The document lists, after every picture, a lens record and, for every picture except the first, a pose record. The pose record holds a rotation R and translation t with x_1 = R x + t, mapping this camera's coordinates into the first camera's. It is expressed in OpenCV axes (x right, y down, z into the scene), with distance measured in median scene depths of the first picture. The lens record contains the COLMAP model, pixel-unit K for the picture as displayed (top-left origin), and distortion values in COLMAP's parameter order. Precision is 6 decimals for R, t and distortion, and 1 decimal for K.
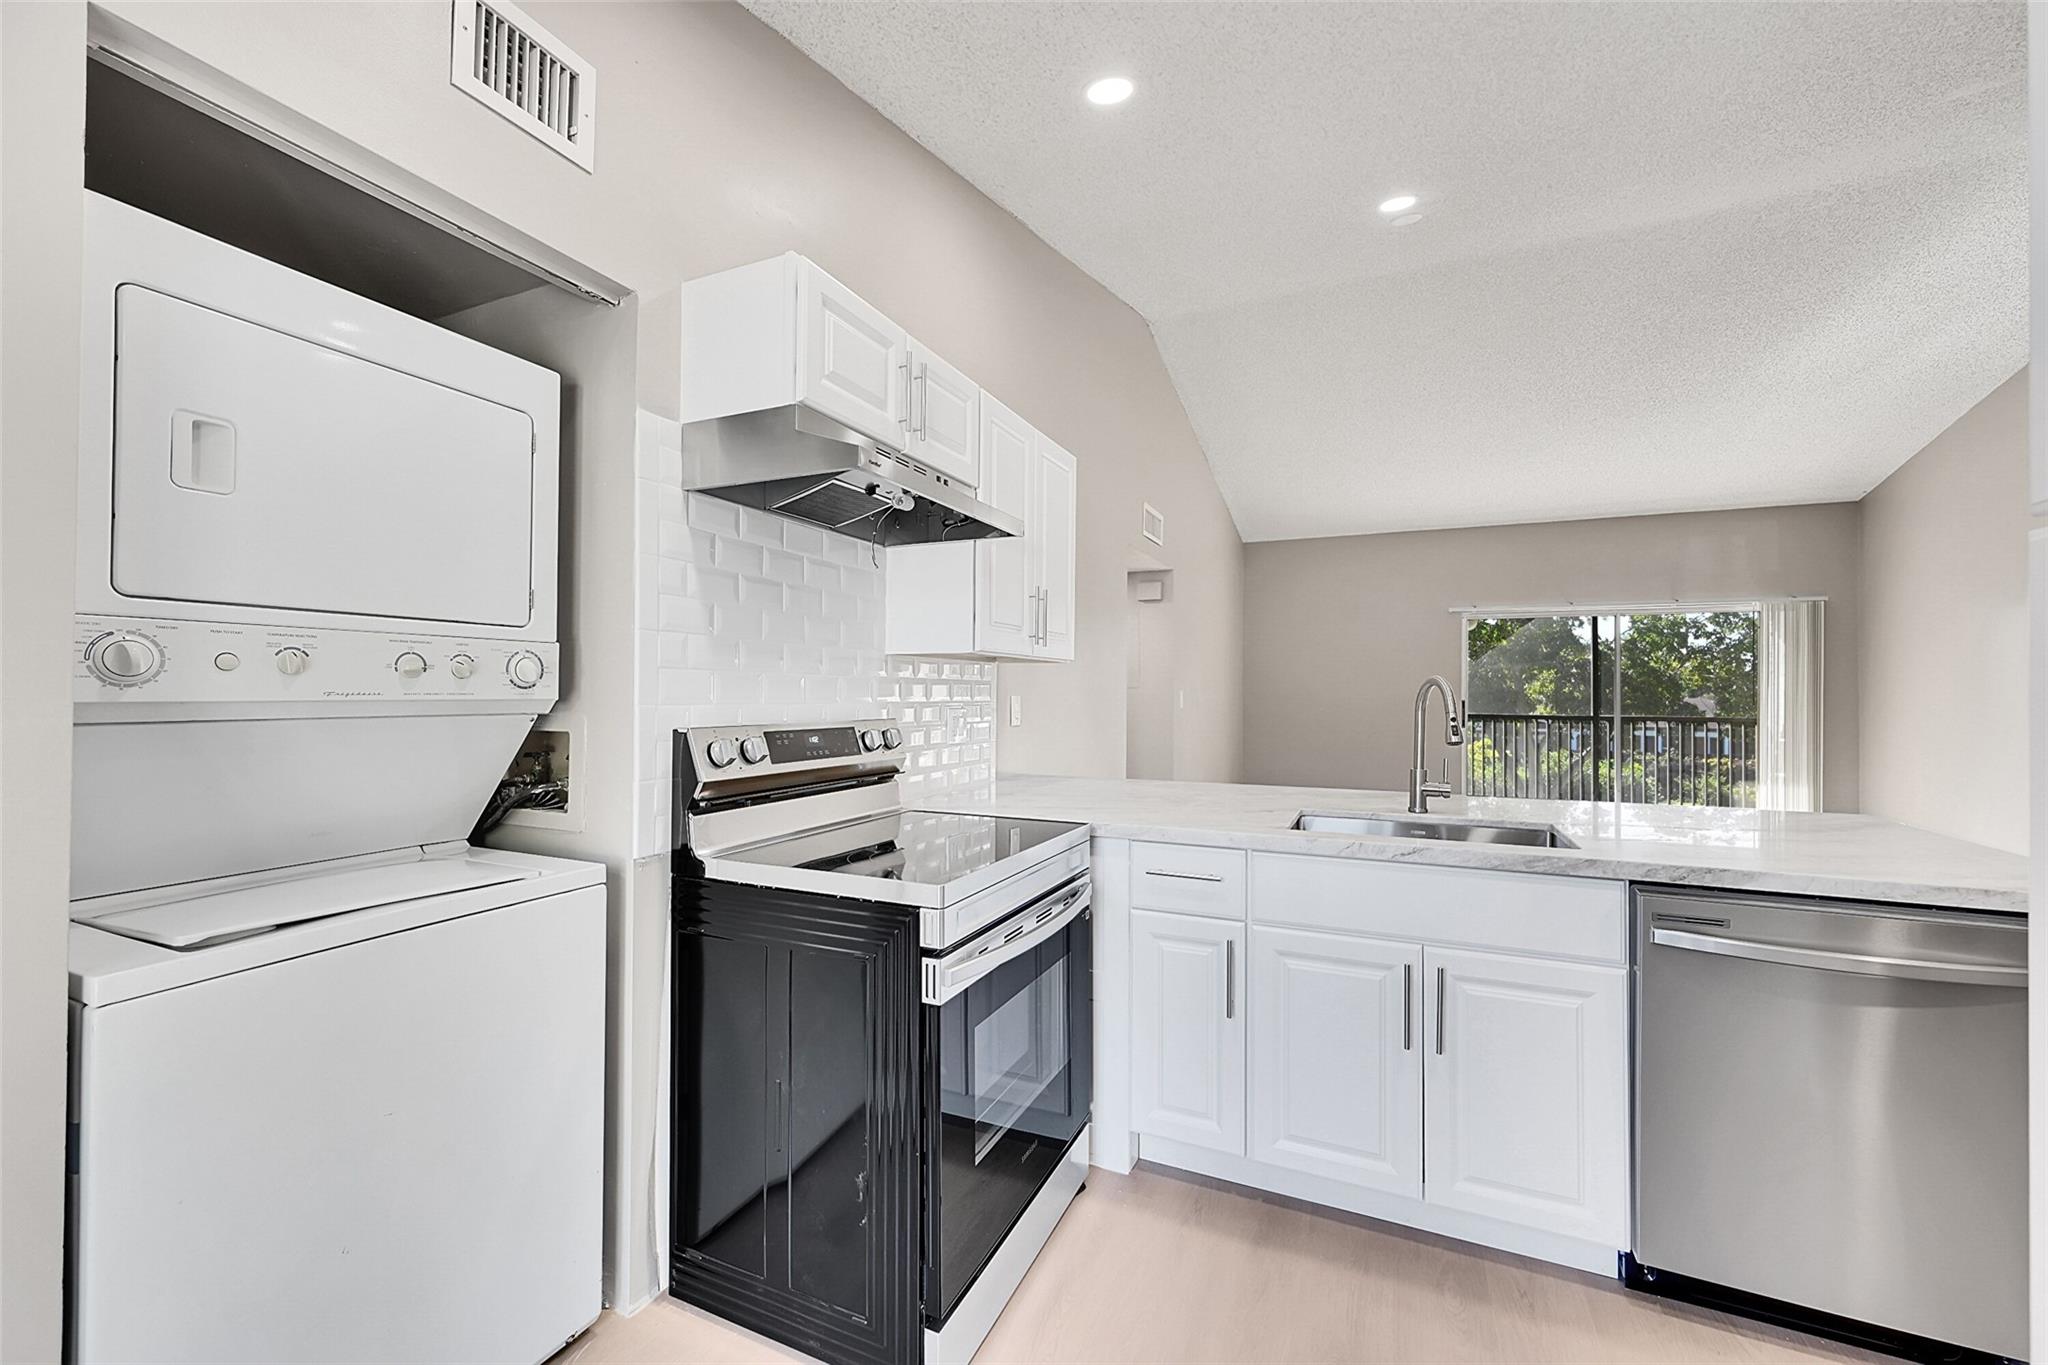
lens RADIAL K [[790.9, 0, 1020.4], [0, 790.9, 685.1], [0, 0, 1]] dist [0.000705, 0.000120]
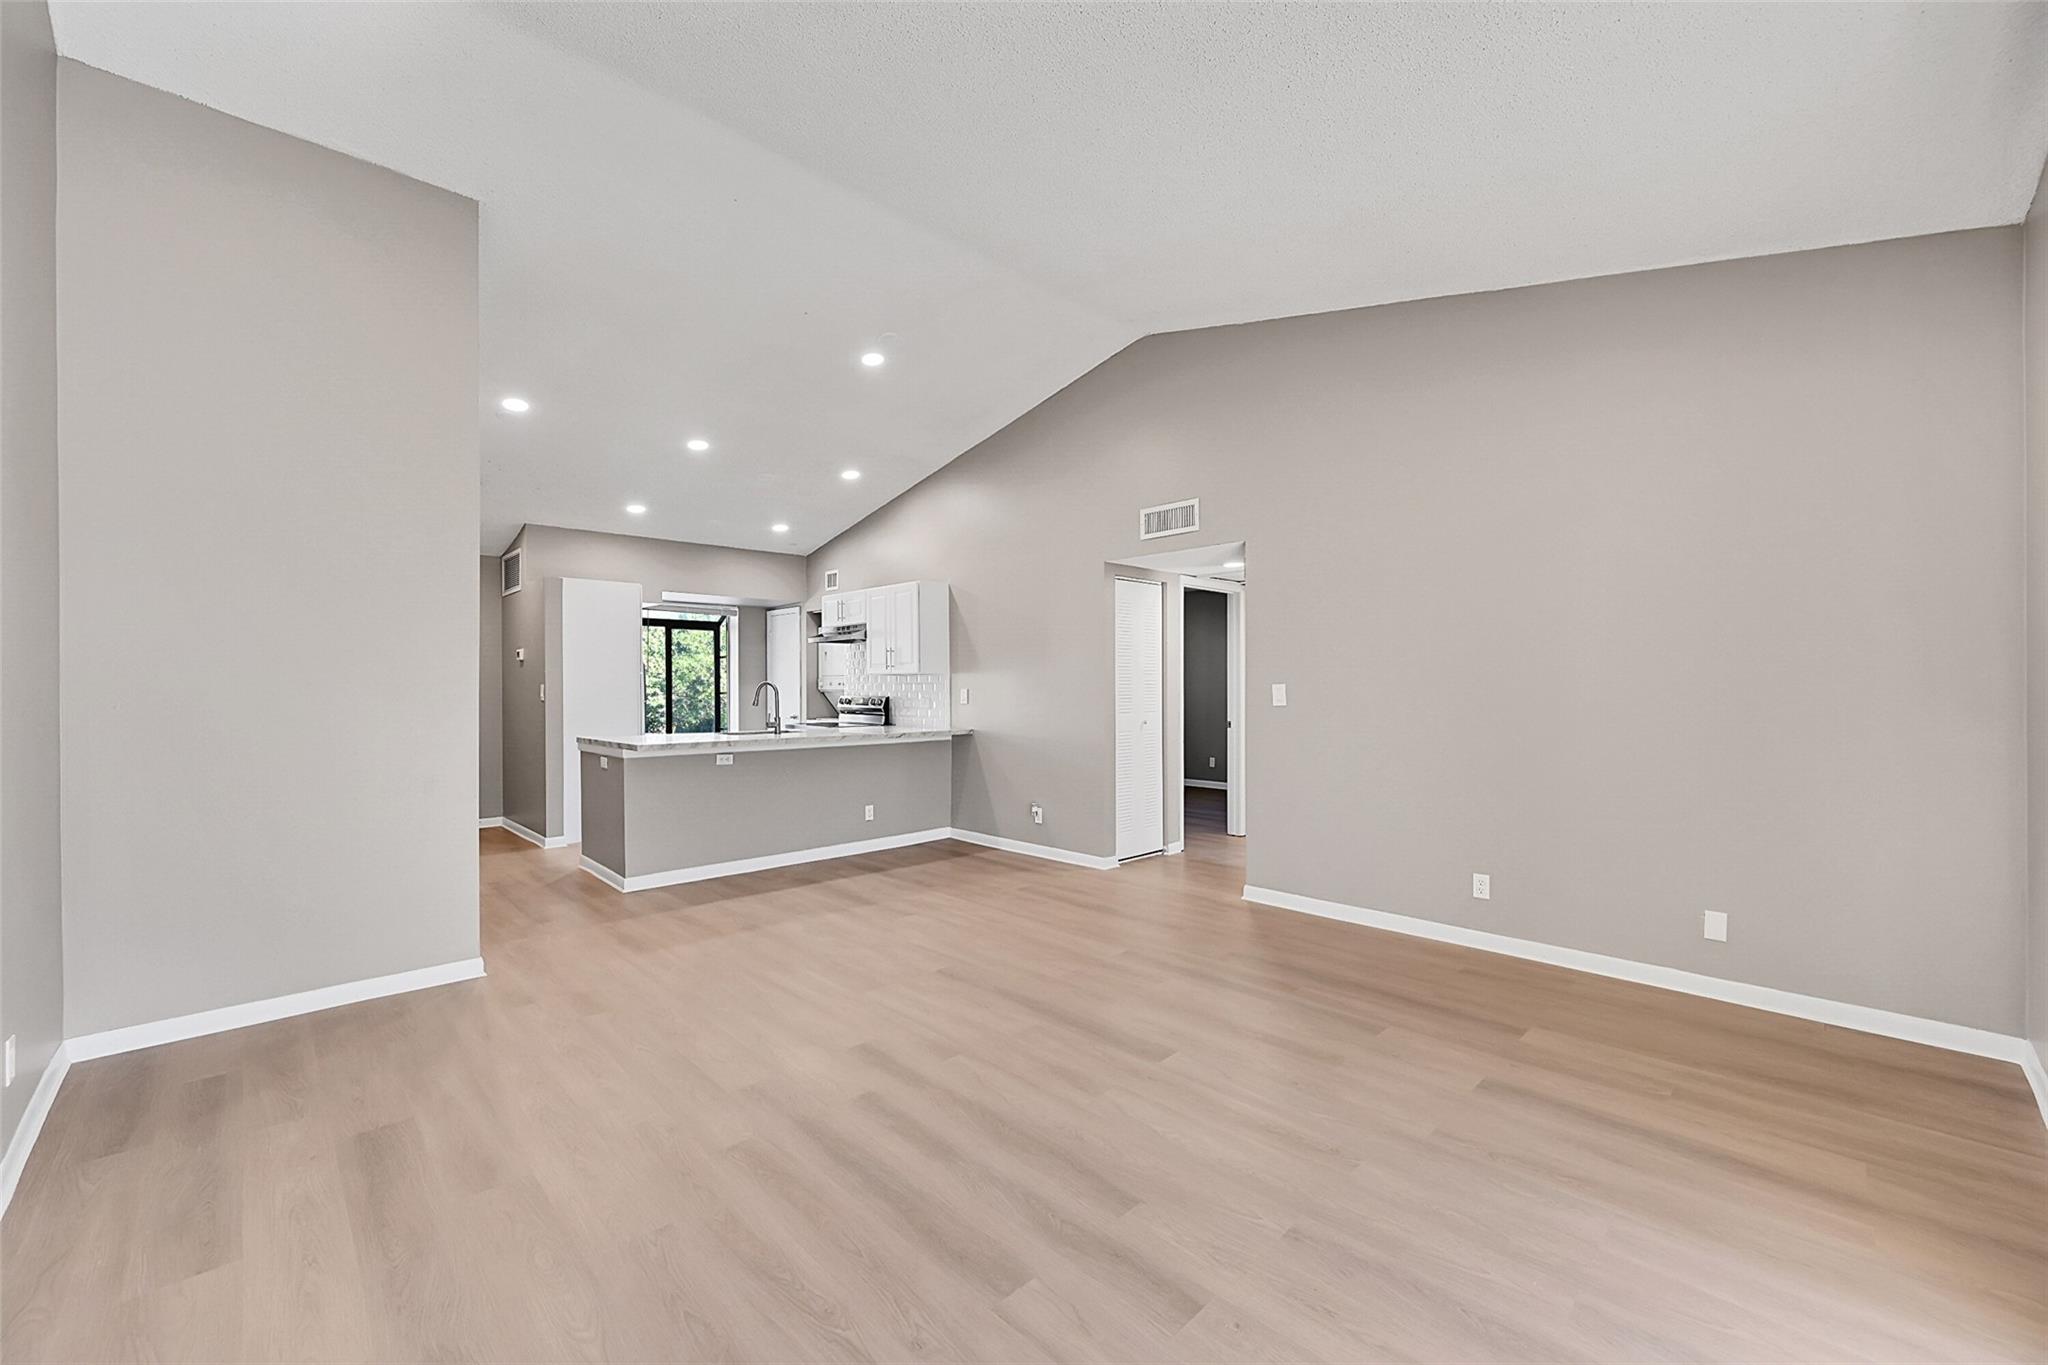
lens RADIAL K [[805.6, 0, 1016.7], [0, 805.6, 685.1], [0, 0, 1]] dist [0.000081, 0.000258]
pose [[-0.362750, -0.006410, -0.931864, 1.599017], [0.007836, 0.999920, -0.009929, 0.020582], [0.931854, -0.010904, -0.362671, 1.605866]]
